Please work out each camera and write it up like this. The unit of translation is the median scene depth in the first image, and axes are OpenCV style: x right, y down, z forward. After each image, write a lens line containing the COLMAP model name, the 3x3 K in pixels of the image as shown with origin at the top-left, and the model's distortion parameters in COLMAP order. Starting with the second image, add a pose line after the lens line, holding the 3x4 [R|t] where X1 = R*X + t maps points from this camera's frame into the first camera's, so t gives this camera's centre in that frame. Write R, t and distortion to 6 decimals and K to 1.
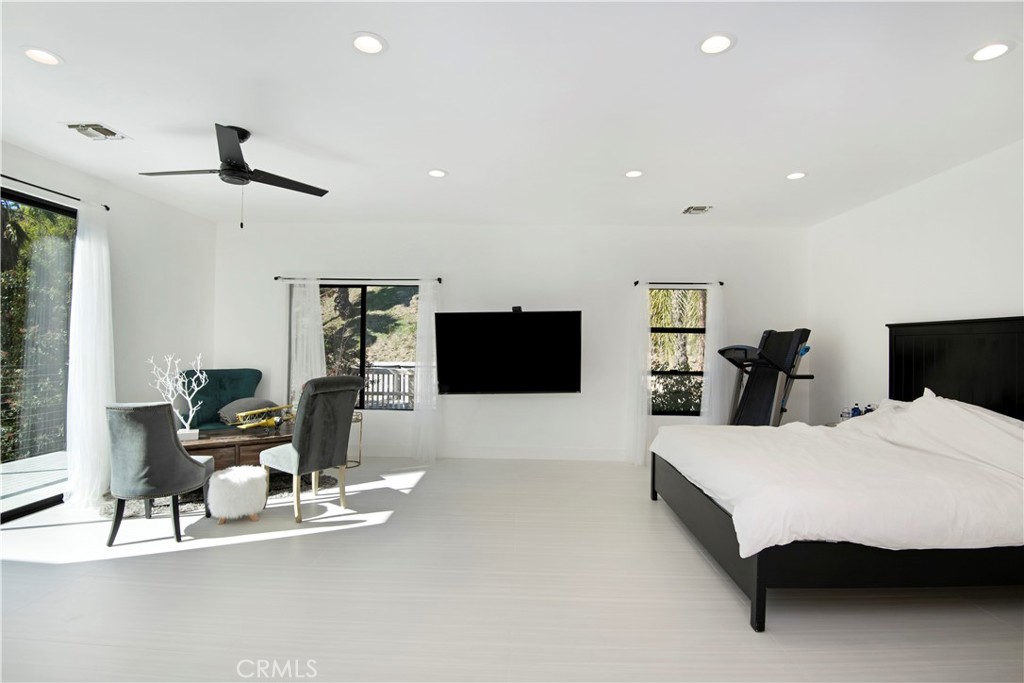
lens RADIAL K [[492.2, 0, 512.0], [0, 492.2, 341.5], [0, 0, 1]] dist [-0.032309, -0.000327]
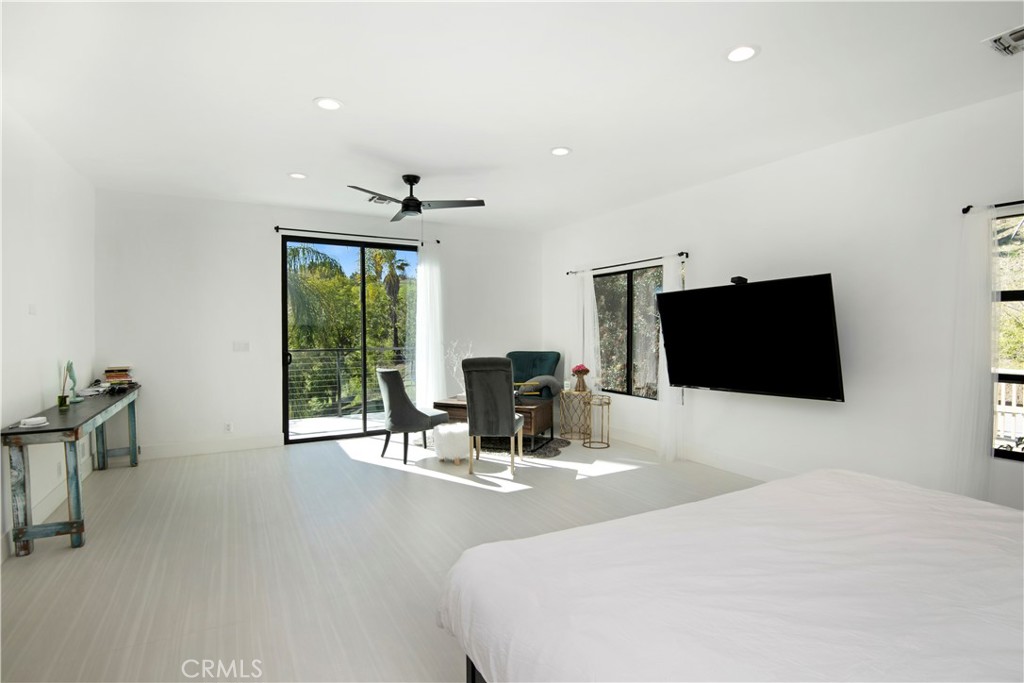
lens RADIAL K [[501.7, 0, 512.0], [0, 501.7, 341.5], [0, 0, 1]] dist [-0.001999, -0.000597]
pose [[0.503759, 0.007506, -0.863812, 0.593366], [0.013343, 0.999775, 0.016468, 0.011003], [0.863741, -0.019822, 0.503545, 0.371252]]
